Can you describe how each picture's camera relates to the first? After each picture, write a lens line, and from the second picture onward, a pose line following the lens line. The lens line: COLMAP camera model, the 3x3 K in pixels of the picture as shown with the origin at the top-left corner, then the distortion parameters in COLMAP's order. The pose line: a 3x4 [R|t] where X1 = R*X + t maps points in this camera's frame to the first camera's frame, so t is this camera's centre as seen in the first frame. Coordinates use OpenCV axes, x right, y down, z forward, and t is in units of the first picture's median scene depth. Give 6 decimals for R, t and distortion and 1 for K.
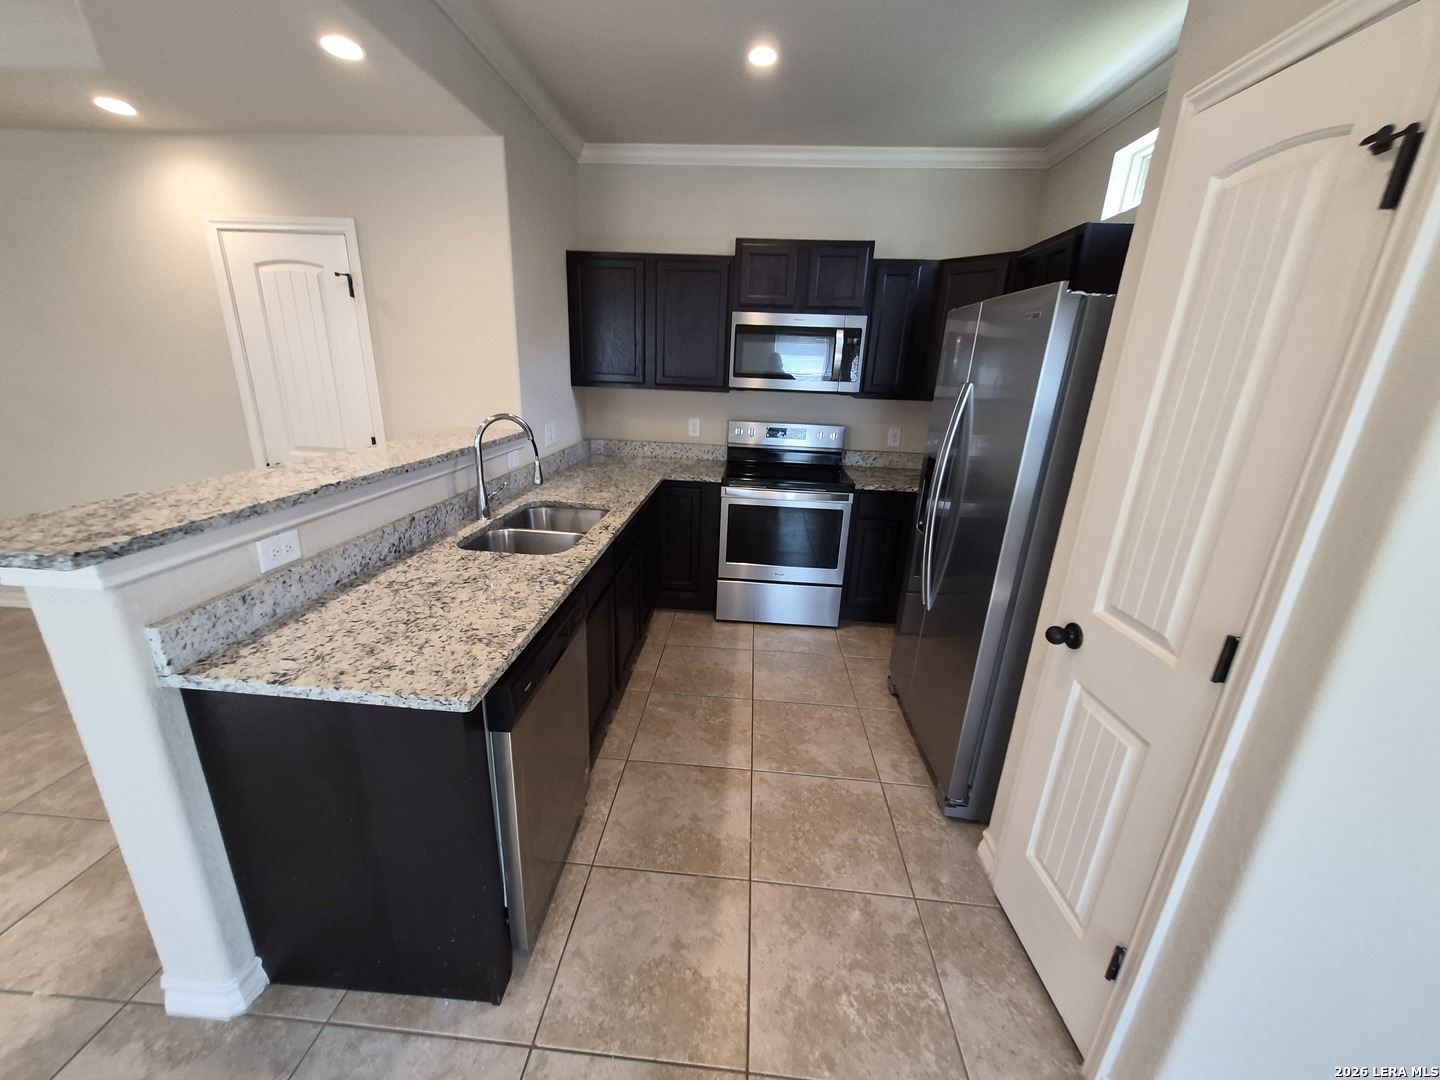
lens RADIAL K [[565.4, 0, 708.9], [0, 565.4, 545.1], [0, 0, 1]] dist [0.007174, -0.000608]
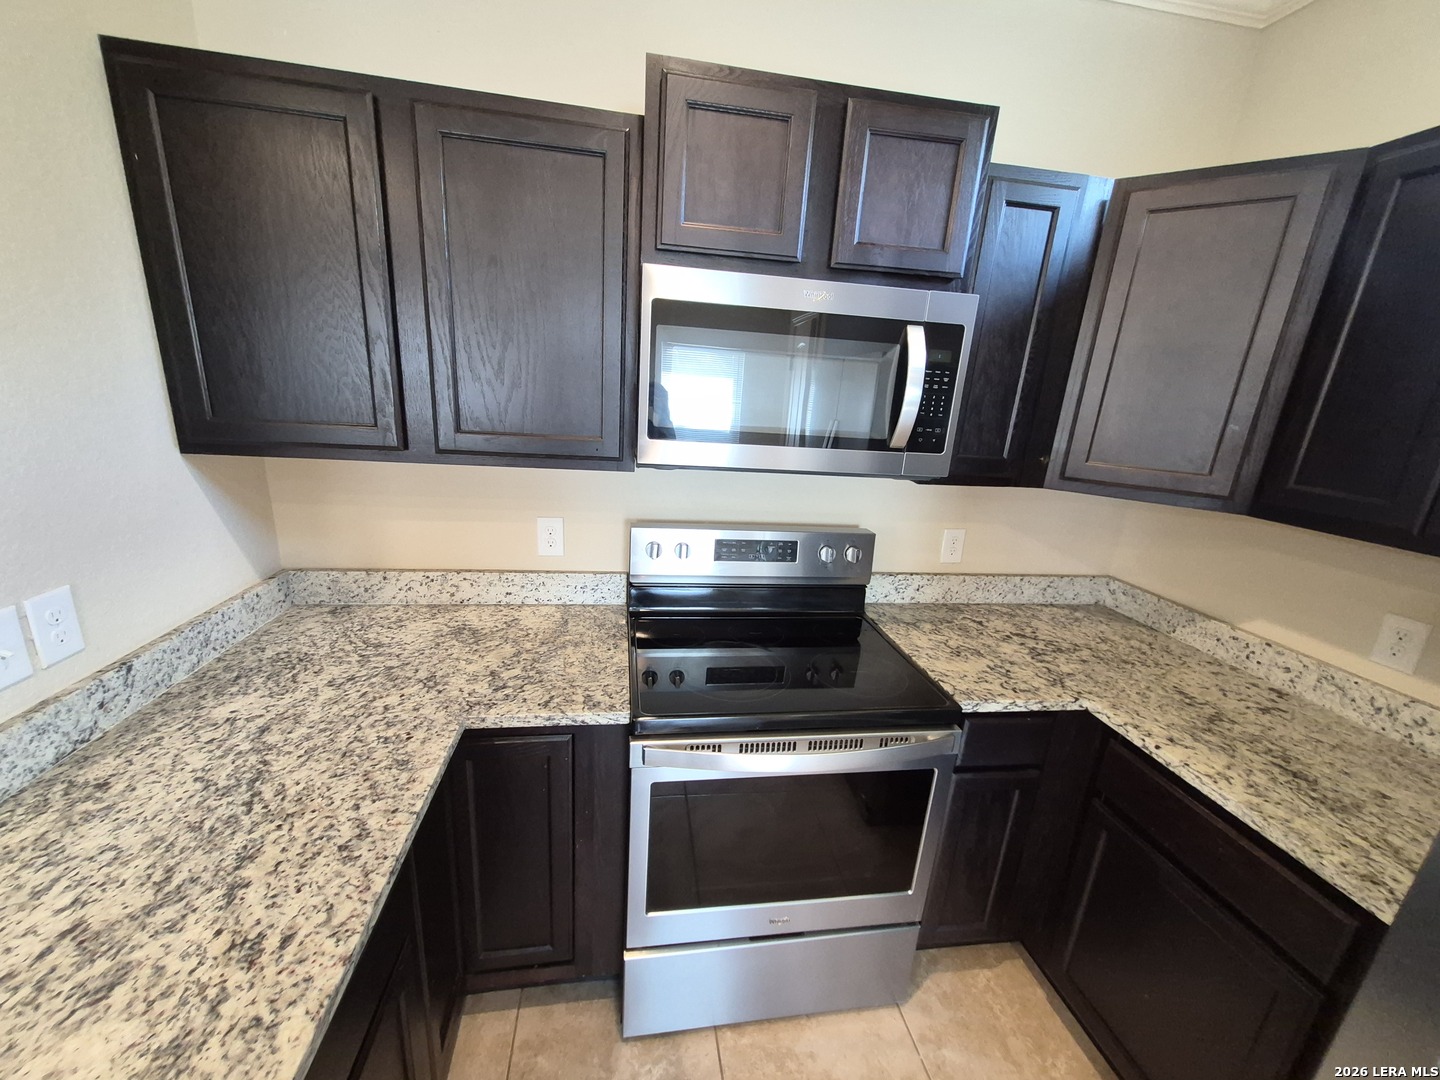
lens RADIAL K [[568.2, 0, 710.4], [0, 568.2, 547.0], [0, 0, 1]] dist [-0.000863, 0.002573]
pose [[0.973158, -0.038932, 0.226819, -0.009073], [0.044750, 0.998787, -0.020564, -0.353750], [-0.225744, 0.030163, 0.973720, 1.023804]]
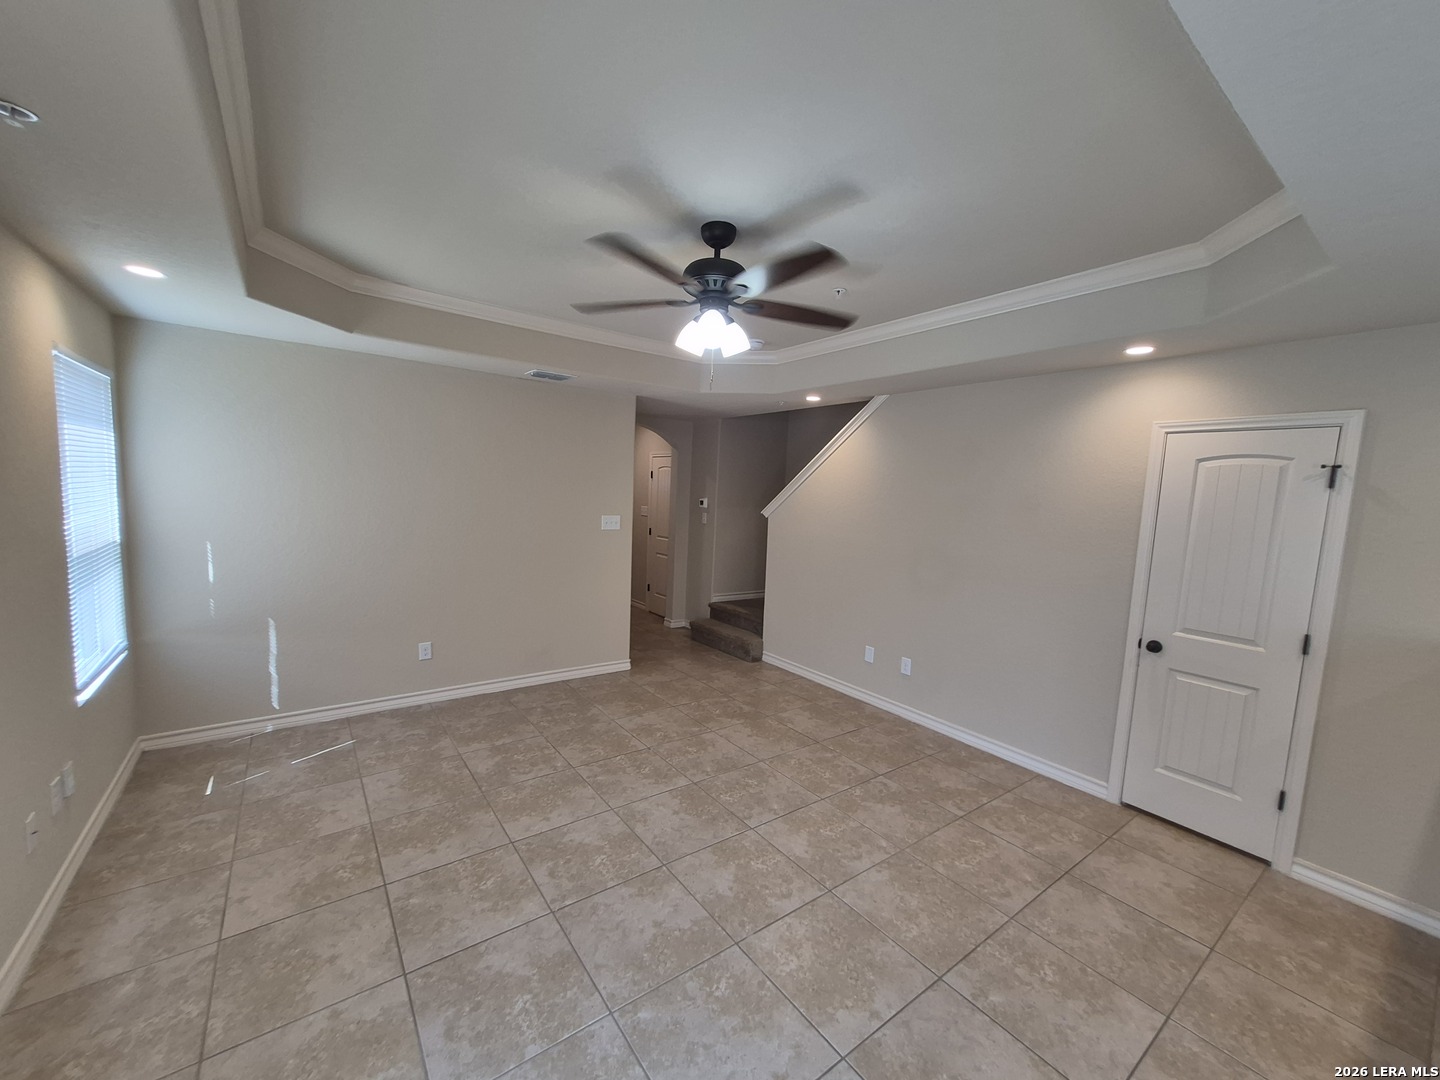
lens RADIAL K [[565.4, 0, 708.9], [0, 565.4, 545.1], [0, 0, 1]] dist [0.007174, -0.000608]
pose [[0.651160, 0.067394, -0.755943, -0.770407], [-0.251816, 0.958809, -0.131431, 0.038339], [0.715947, 0.275941, 0.641309, -0.392611]]
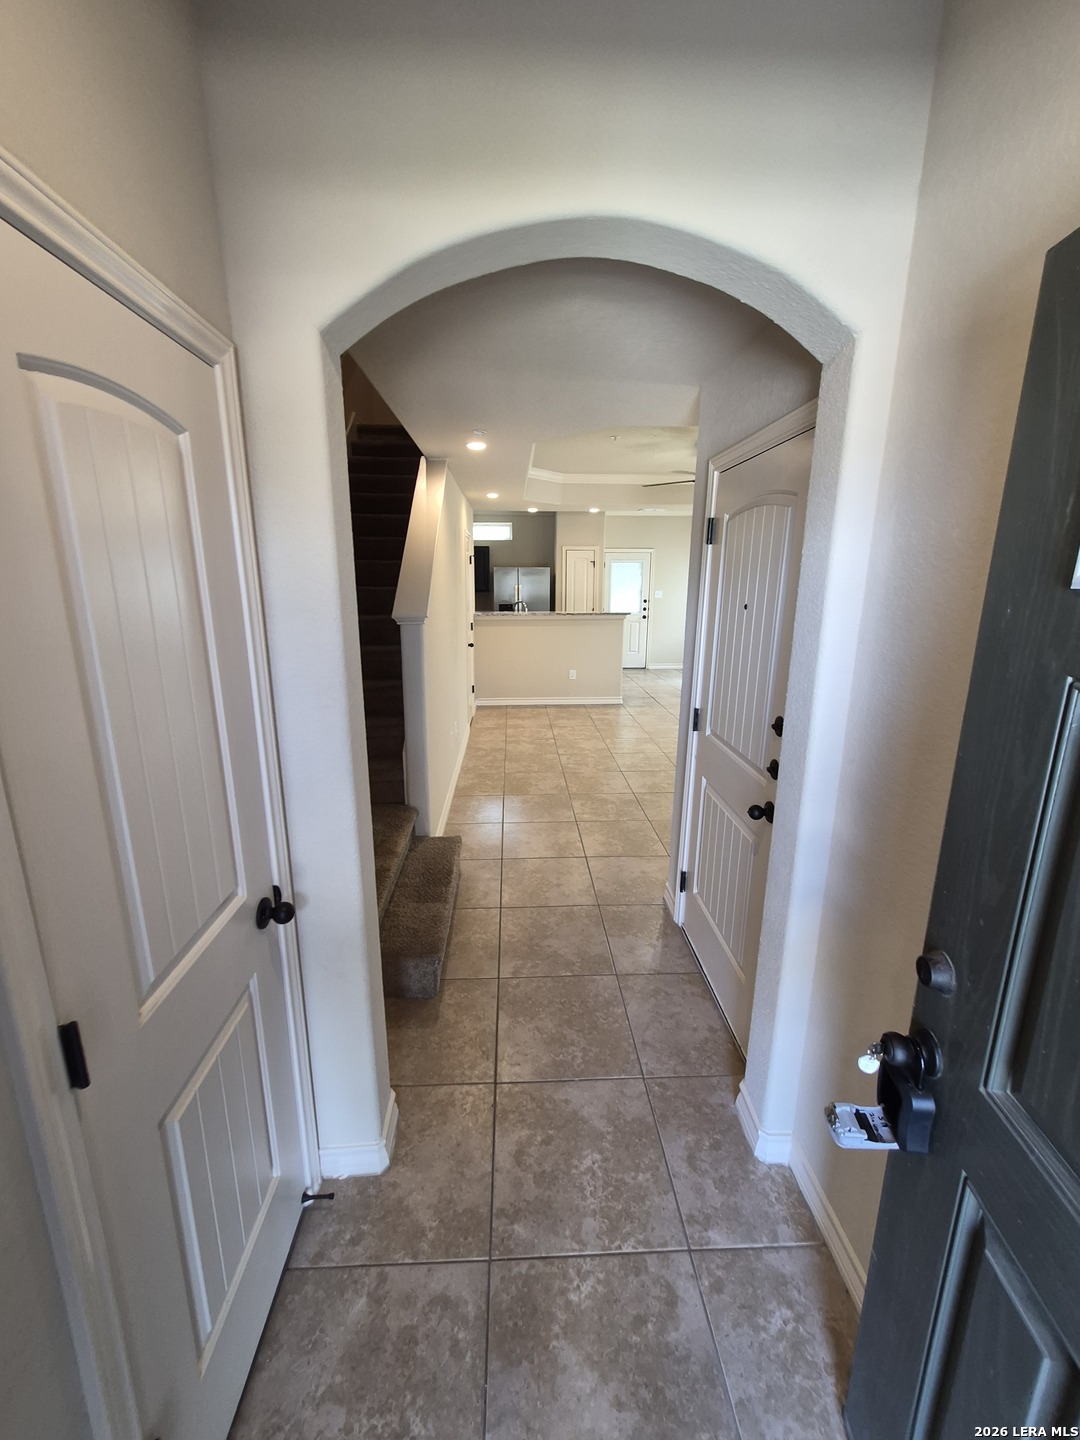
lens RADIAL K [[568.2, 0, 537.7], [0, 568.2, 707.4], [0, 0, 1]] dist [-0.000863, 0.002573]
pose [[-0.125832, -0.262419, 0.956714, -4.137402], [0.296087, 0.910491, 0.288683, -0.655975], [-0.946836, 0.319596, -0.036871, 1.348857]]
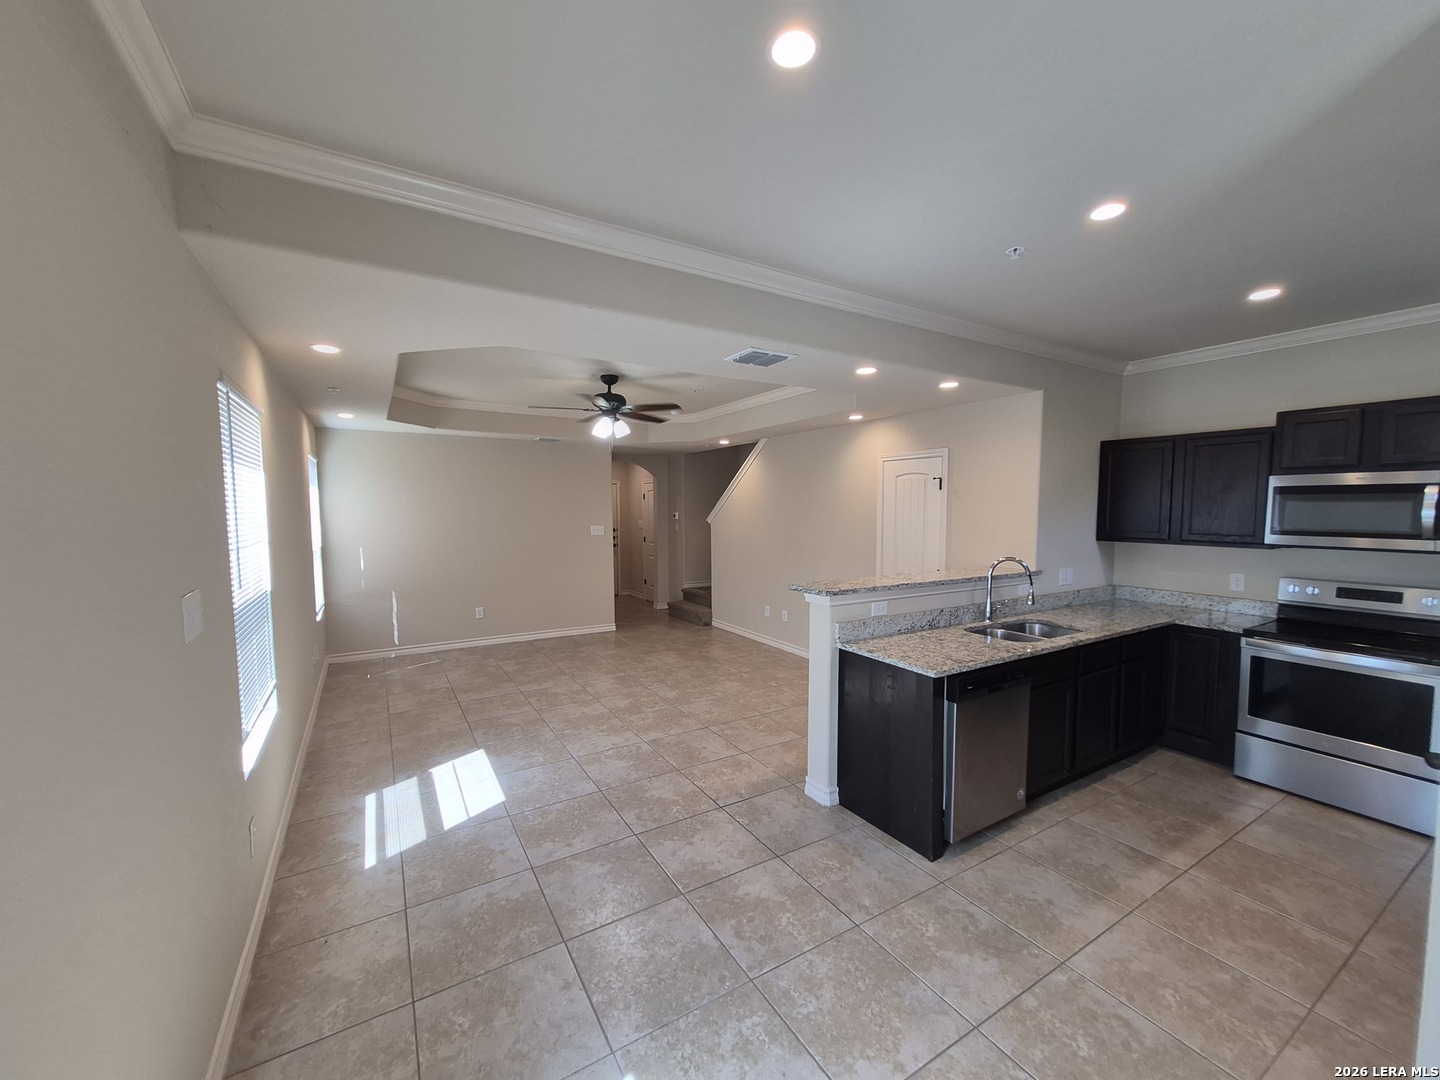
lens RADIAL K [[565.4, 0, 708.9], [0, 565.4, 545.1], [0, 0, 1]] dist [0.007174, -0.000608]
pose [[0.577665, 0.019344, -0.816045, 0.490311], [-0.230580, 0.962871, -0.140399, 0.168627], [0.783030, 0.269267, 0.560678, -0.618370]]
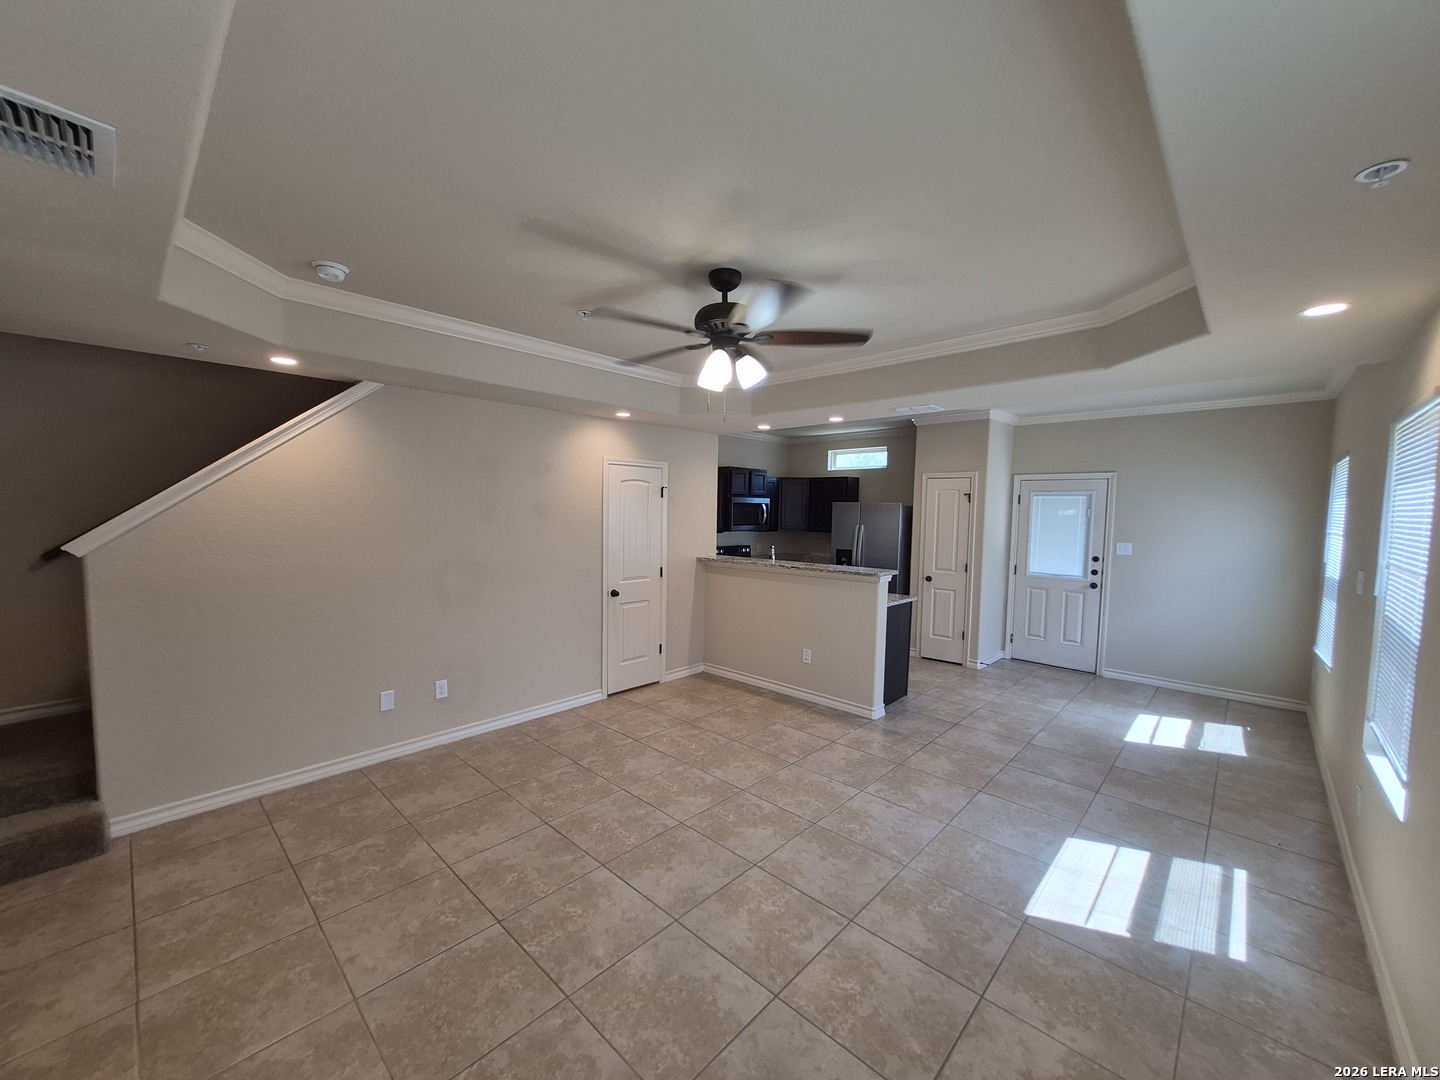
lens RADIAL K [[565.4, 0, 708.9], [0, 565.4, 545.1], [0, 0, 1]] dist [0.007174, -0.000608]
pose [[0.632343, -0.077644, 0.770788, -2.742165], [0.246569, 0.963395, -0.105235, -0.037402], [-0.734402, 0.256597, 0.628341, -0.421736]]
